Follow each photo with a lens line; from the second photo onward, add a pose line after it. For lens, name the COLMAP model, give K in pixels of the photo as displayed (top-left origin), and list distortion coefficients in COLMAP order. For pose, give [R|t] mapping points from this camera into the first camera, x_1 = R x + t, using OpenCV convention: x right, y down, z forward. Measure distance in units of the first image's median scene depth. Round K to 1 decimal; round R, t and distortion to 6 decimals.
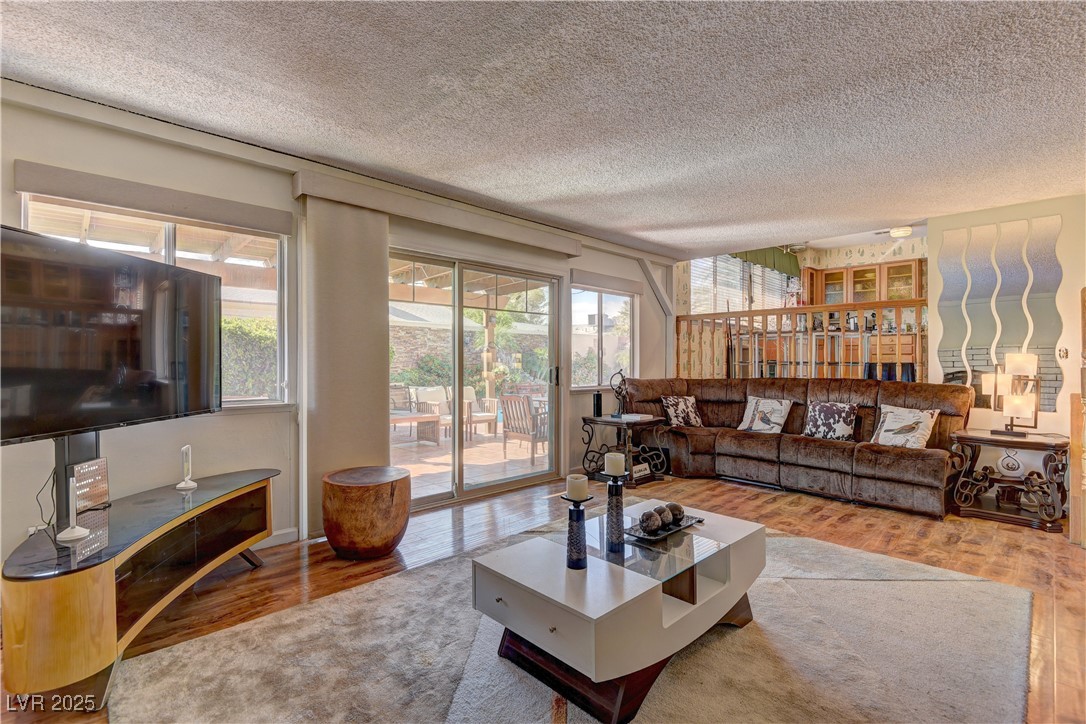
lens RADIAL K [[494.8, 0, 542.2], [0, 494.8, 362.8], [0, 0, 1]] dist [-0.003726, -0.001915]
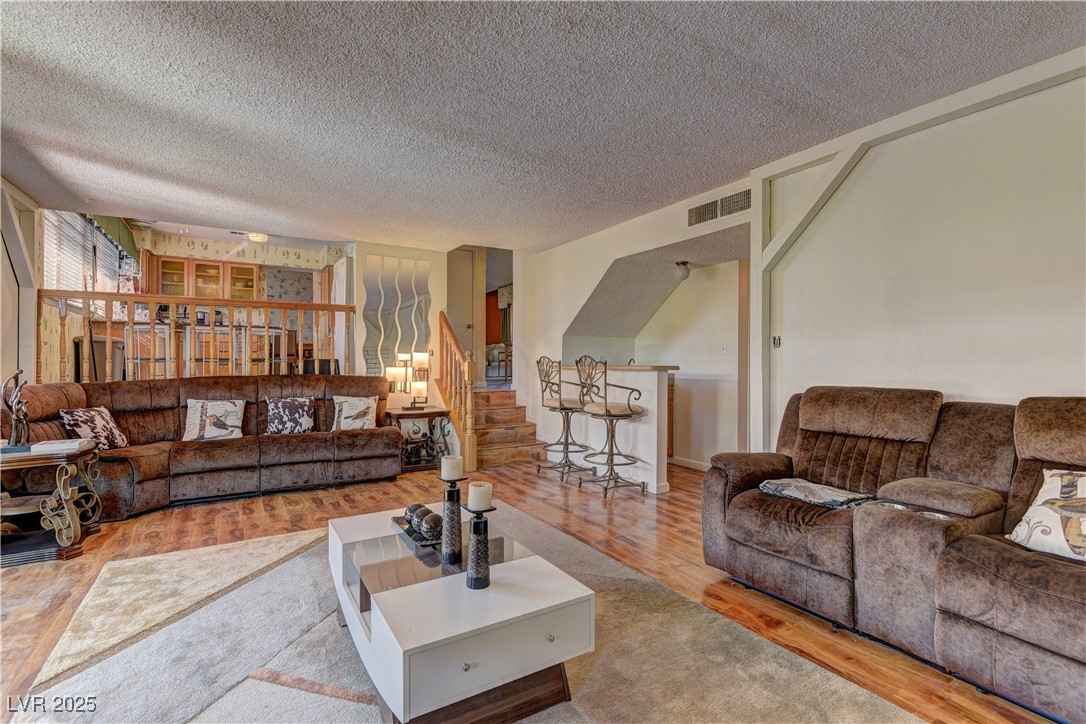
lens RADIAL K [[494.8, 0, 543.4], [0, 494.8, 359.3], [0, 0, 1]] dist [-0.003726, -0.001915]
pose [[0.218273, -0.000781, 0.975887, -0.303425], [0.003493, 0.999994, 0.000019, 0.001919], [-0.975882, 0.003404, 0.218274, 0.270925]]
